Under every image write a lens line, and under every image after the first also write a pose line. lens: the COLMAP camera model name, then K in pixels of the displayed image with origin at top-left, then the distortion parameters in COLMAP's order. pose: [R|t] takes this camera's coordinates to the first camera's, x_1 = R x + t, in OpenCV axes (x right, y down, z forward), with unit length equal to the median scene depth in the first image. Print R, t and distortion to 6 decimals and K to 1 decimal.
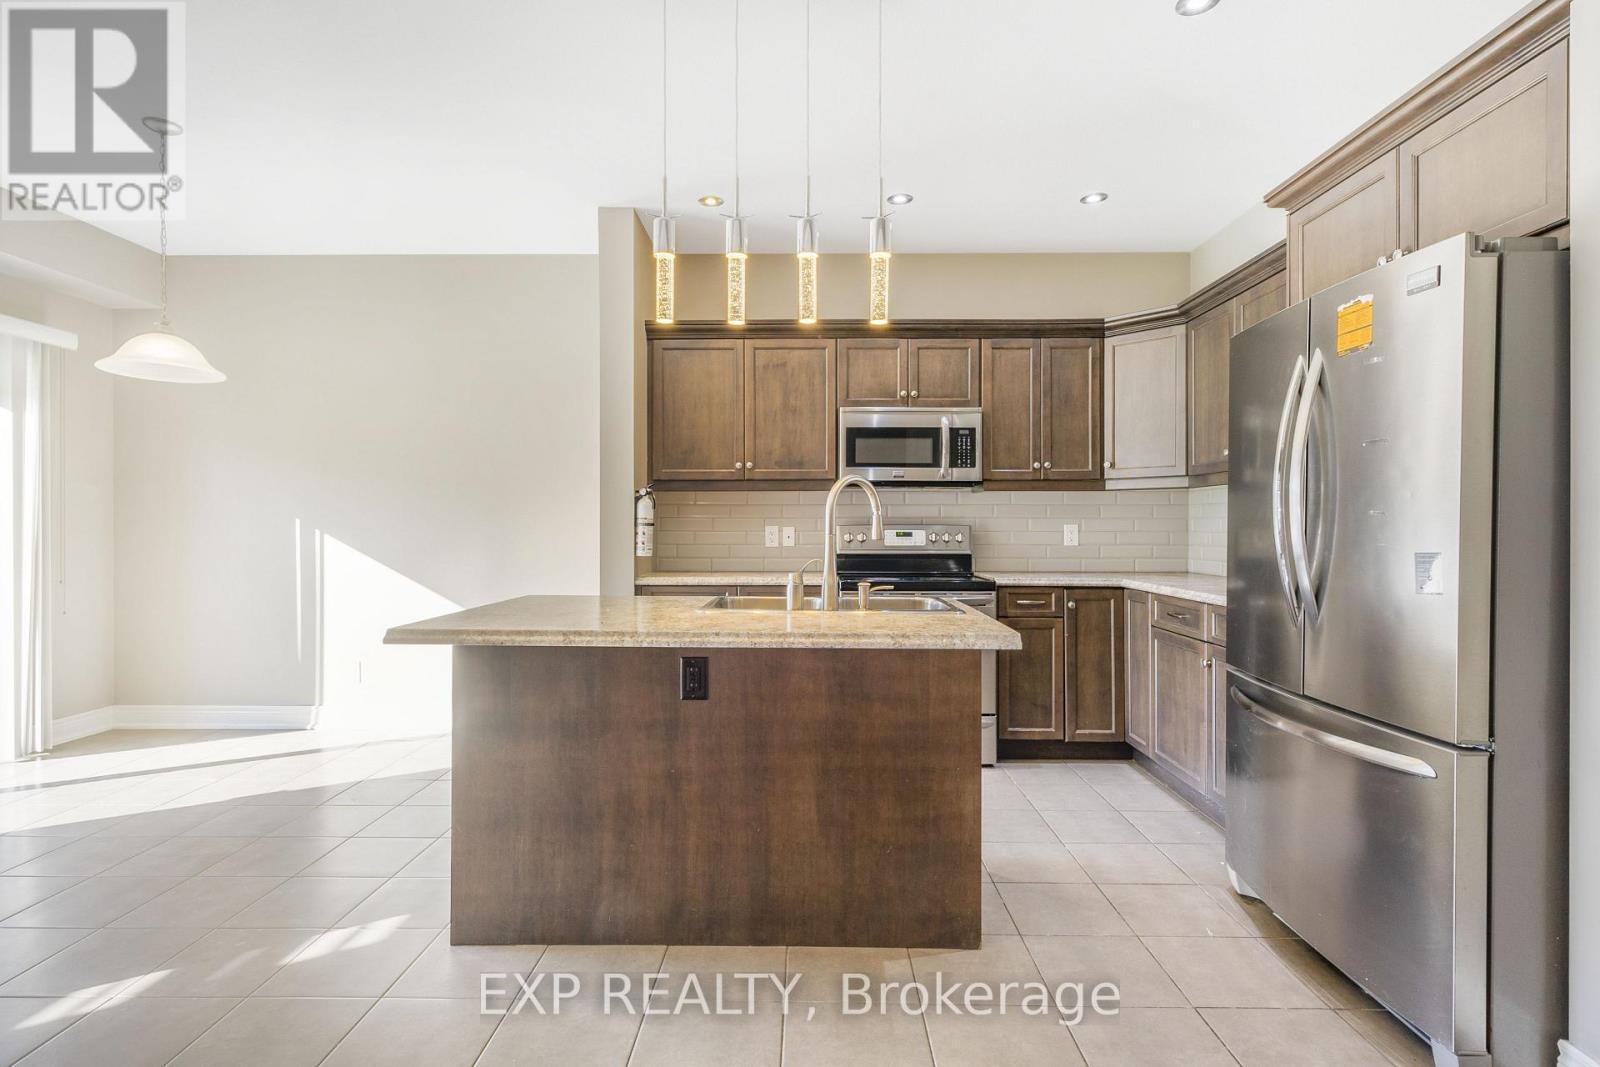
lens RADIAL K [[789.5, 0, 805.6], [0, 789.5, 520.0], [0, 0, 1]] dist [-0.003674, -0.000086]
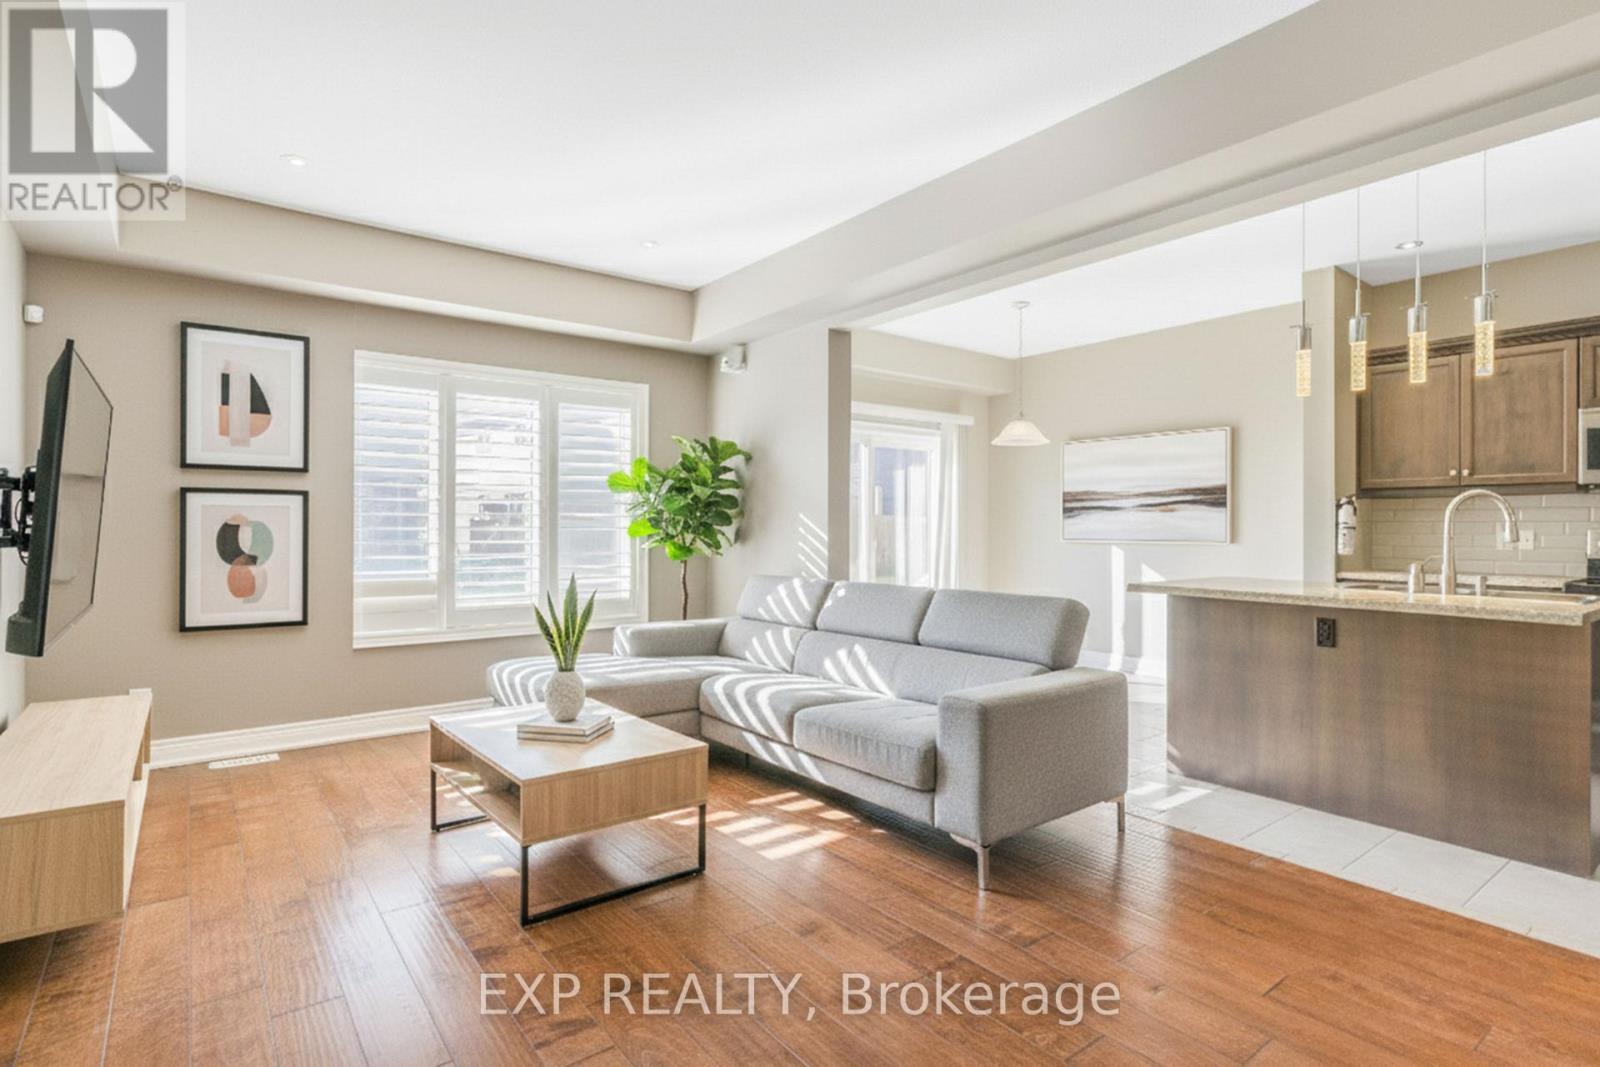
lens RADIAL K [[789.5, 0, 805.6], [0, 789.5, 520.0], [0, 0, 1]] dist [-0.003674, -0.000086]
pose [[0.609066, -0.003049, -0.793114, 0.232664], [0.003004, 0.999994, -0.001537, -0.006211], [0.793114, -0.001447, 0.609072, -0.359797]]
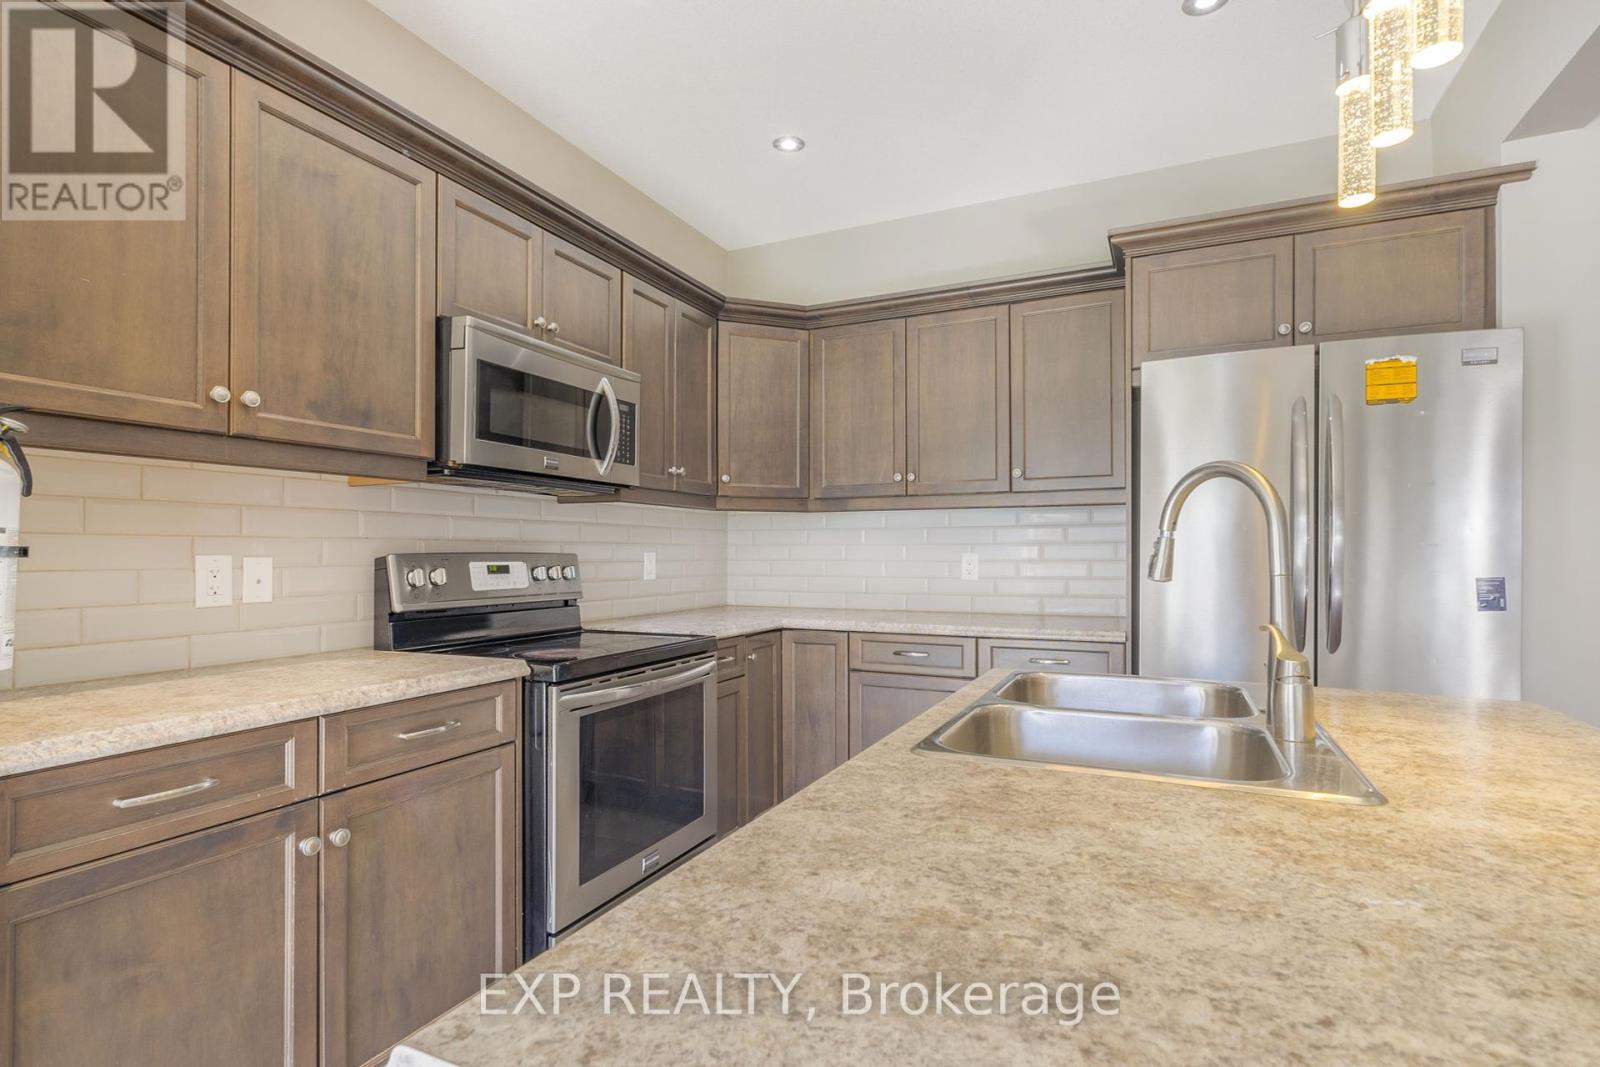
lens RADIAL K [[773.9, 0, 803.6], [0, 773.9, 547.4], [0, 0, 1]] dist [-0.000262, 0.000153]
pose [[0.410143, 0.006389, 0.911999, -0.311148], [-0.007299, 0.999966, -0.003722, 0.002874], [-0.911992, -0.005130, 0.410176, 0.607285]]
